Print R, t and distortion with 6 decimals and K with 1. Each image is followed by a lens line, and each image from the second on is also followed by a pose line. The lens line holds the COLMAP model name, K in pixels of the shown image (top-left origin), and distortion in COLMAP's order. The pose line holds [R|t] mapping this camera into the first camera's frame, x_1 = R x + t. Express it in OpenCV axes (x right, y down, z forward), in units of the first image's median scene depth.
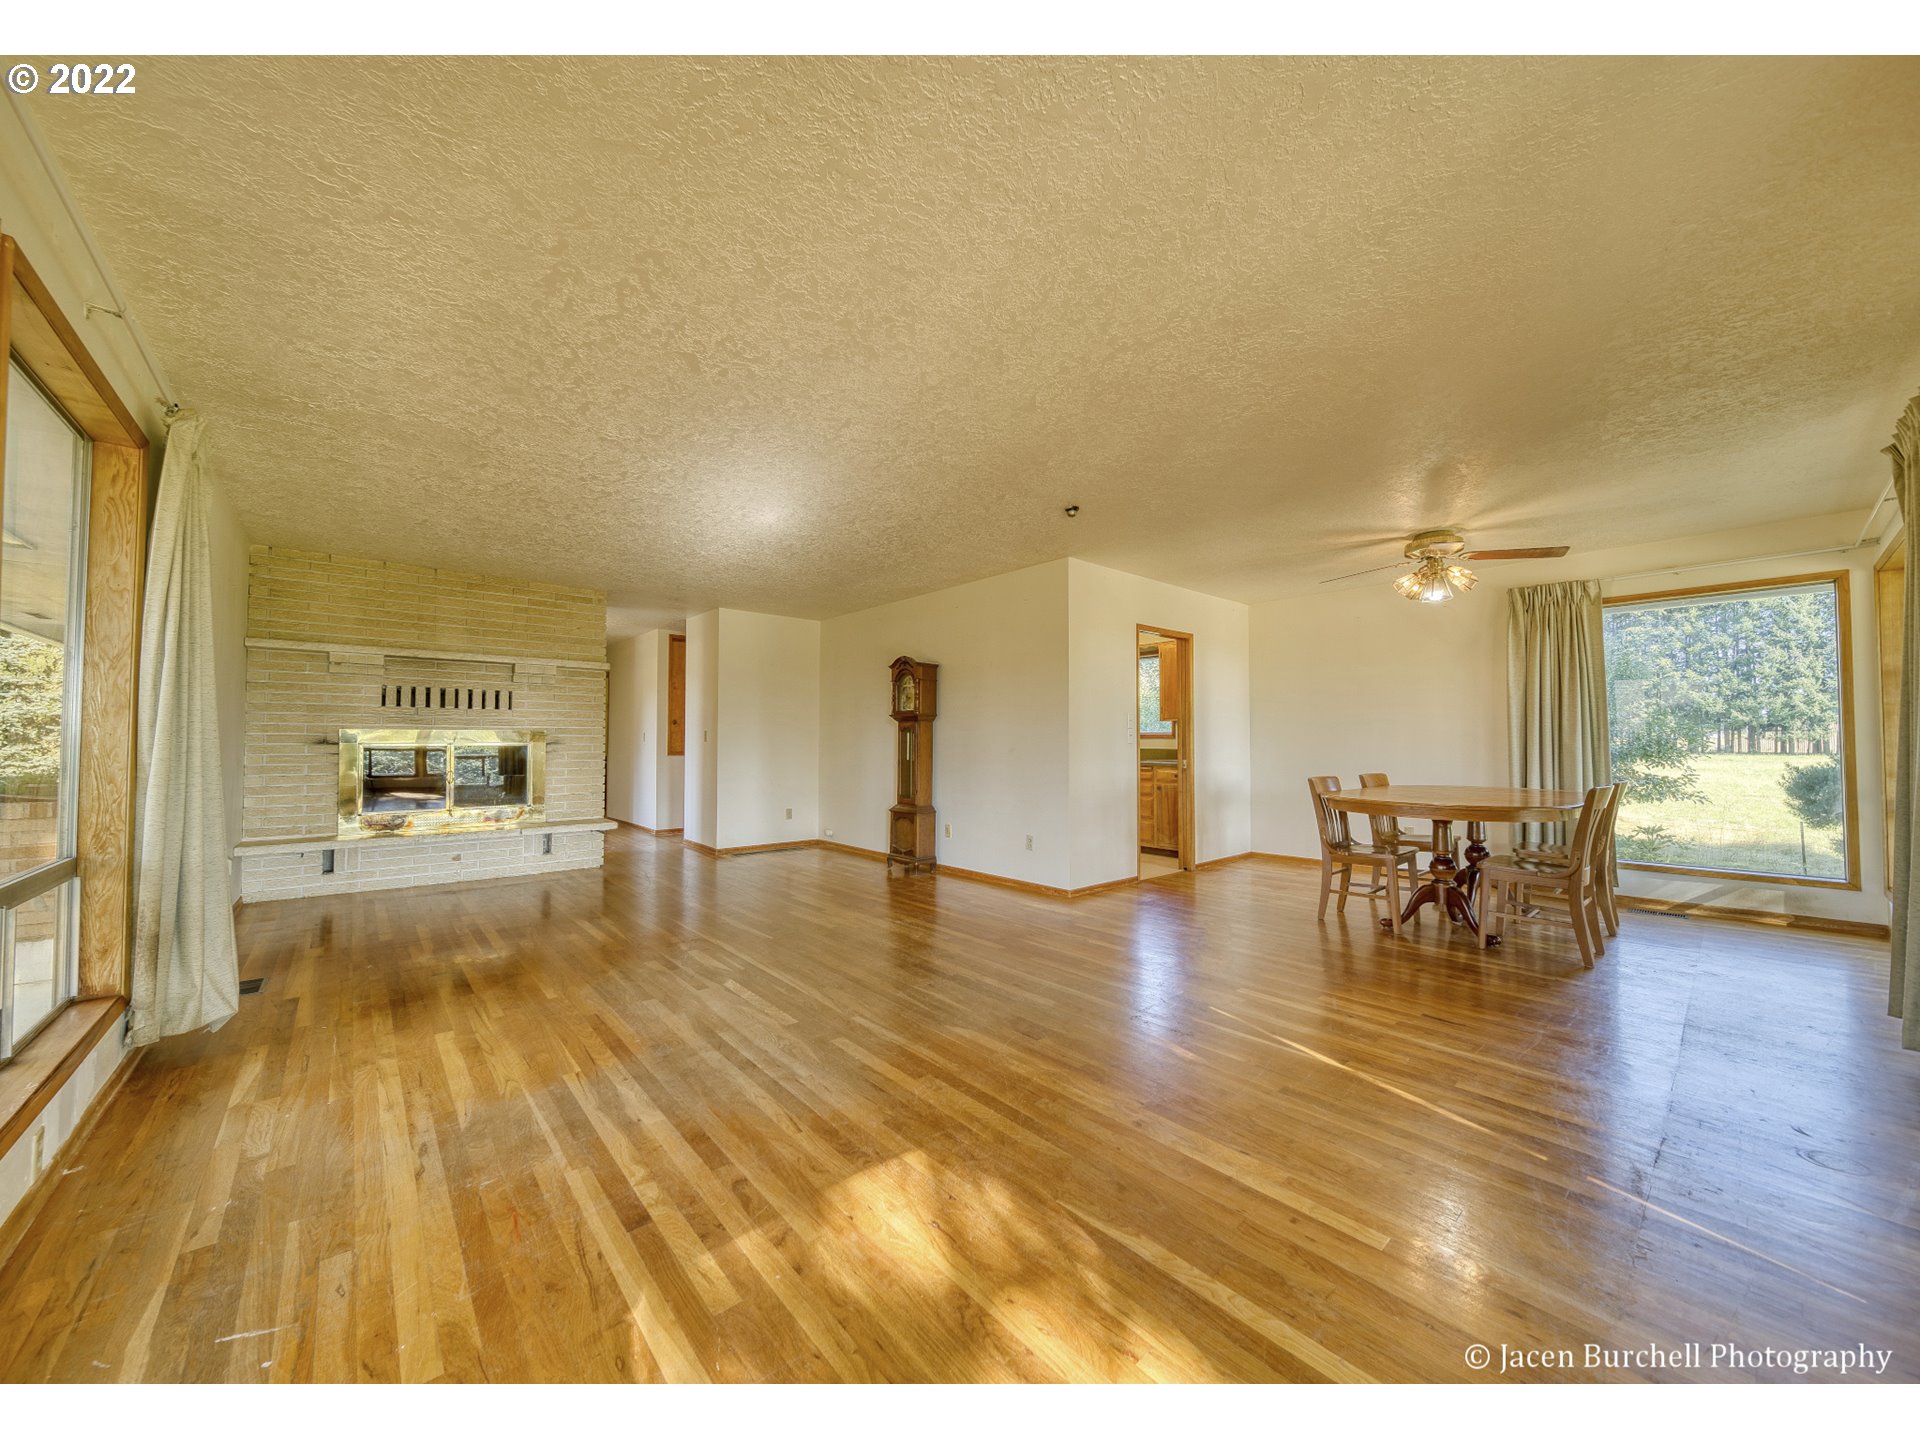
lens RADIAL K [[696.7, 0, 961.7], [0, 696.7, 723.0], [0, 0, 1]] dist [-0.001058, -0.000640]
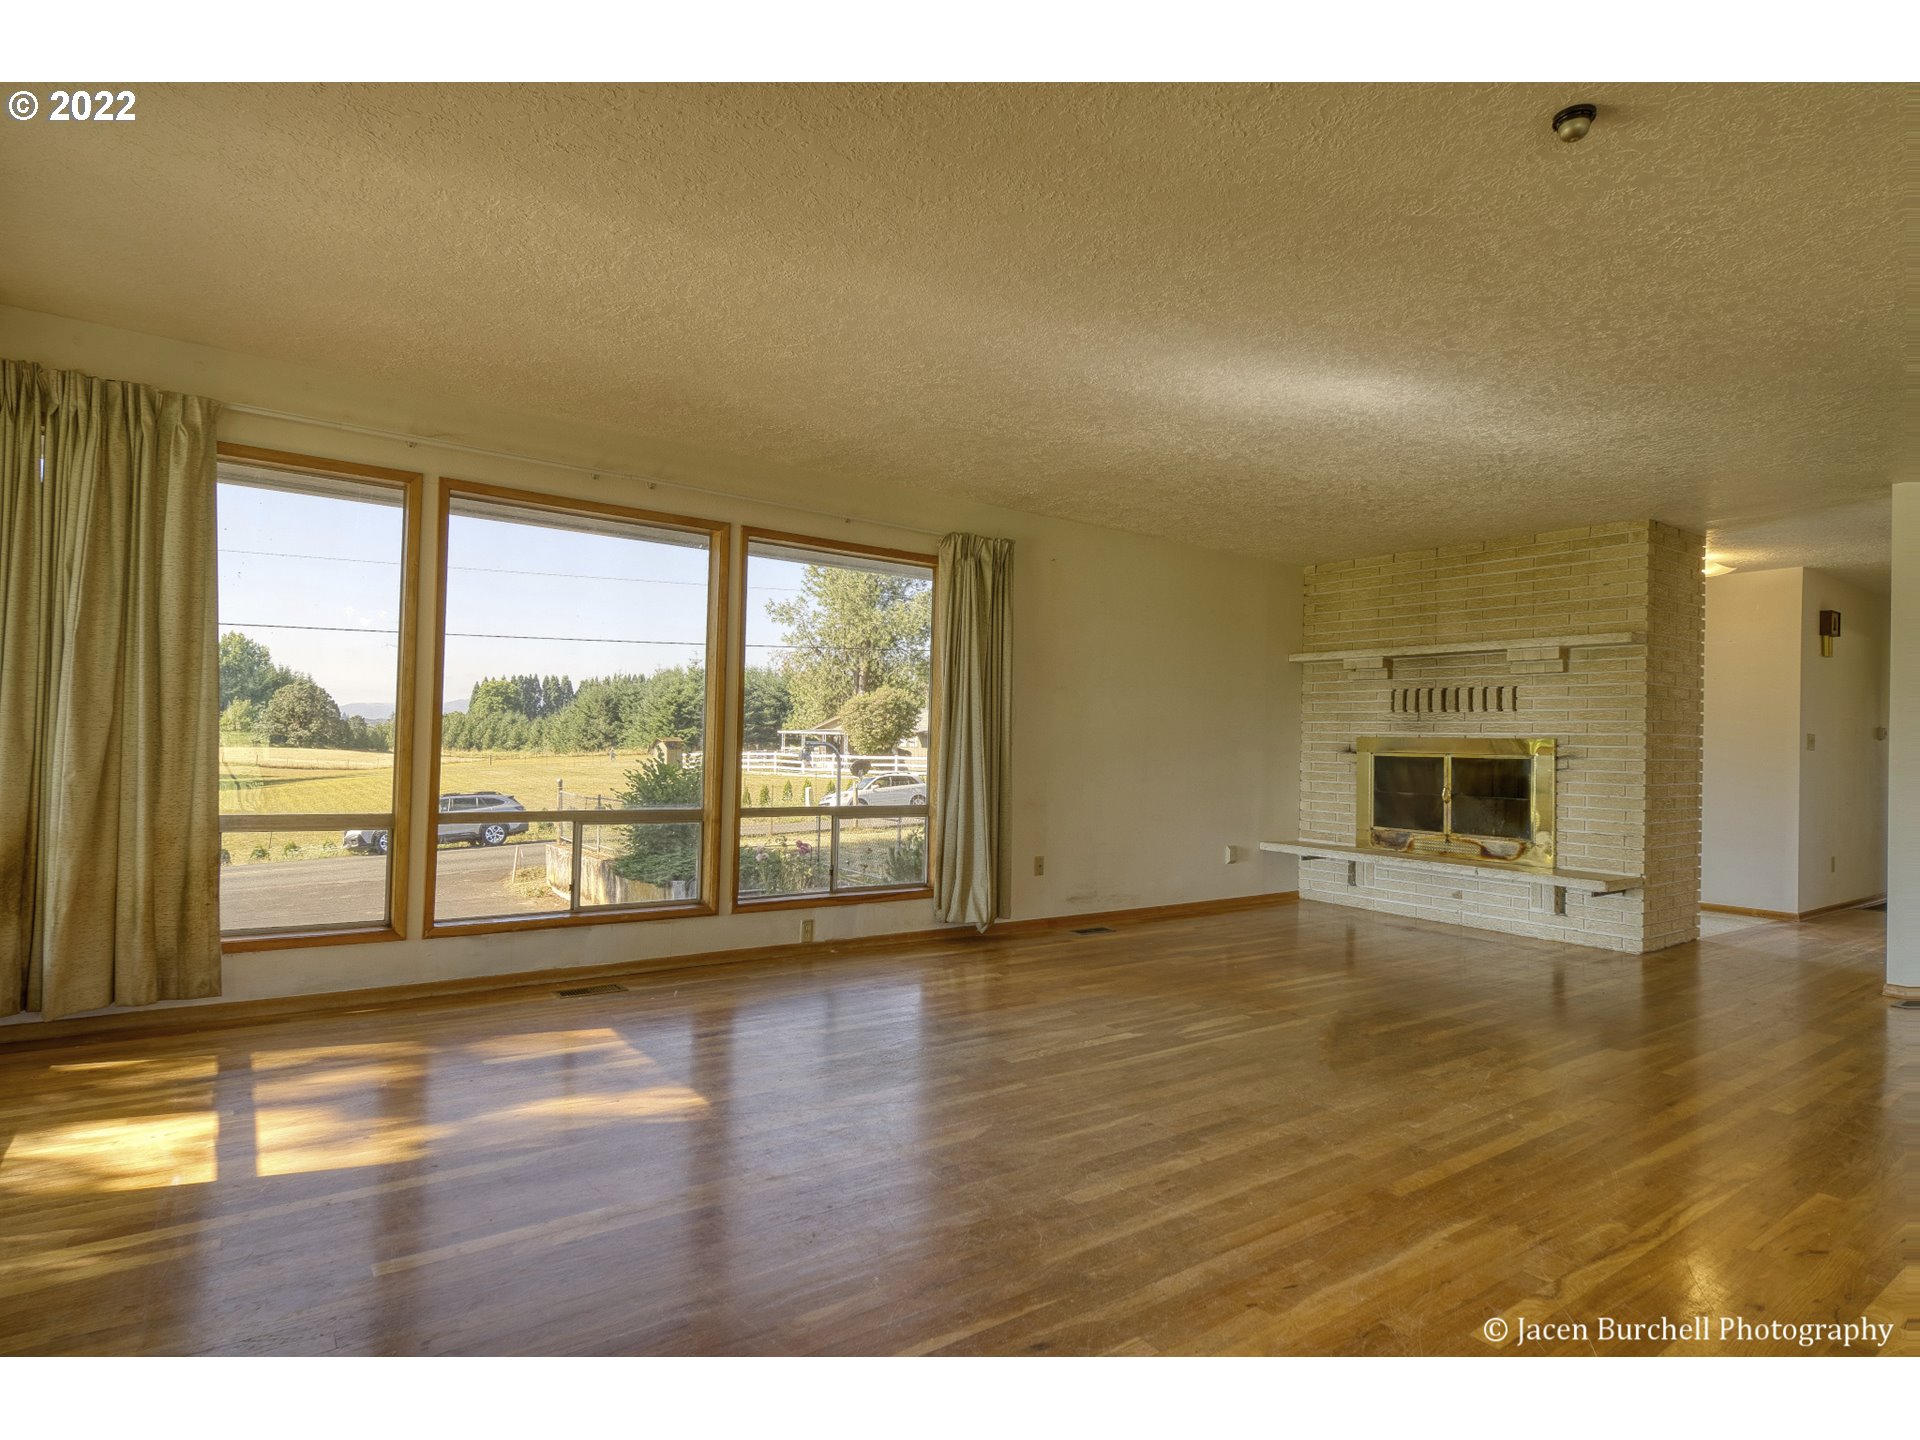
lens RADIAL K [[1031.2, 0, 973.6], [0, 1031.2, 725.3], [0, 0, 1]] dist [-0.005836, -0.000560]
pose [[-0.083733, -0.020439, -0.996279, 0.519283], [0.006414, 0.999758, -0.021050, 0.016556], [0.996468, -0.008153, -0.083581, 0.524381]]
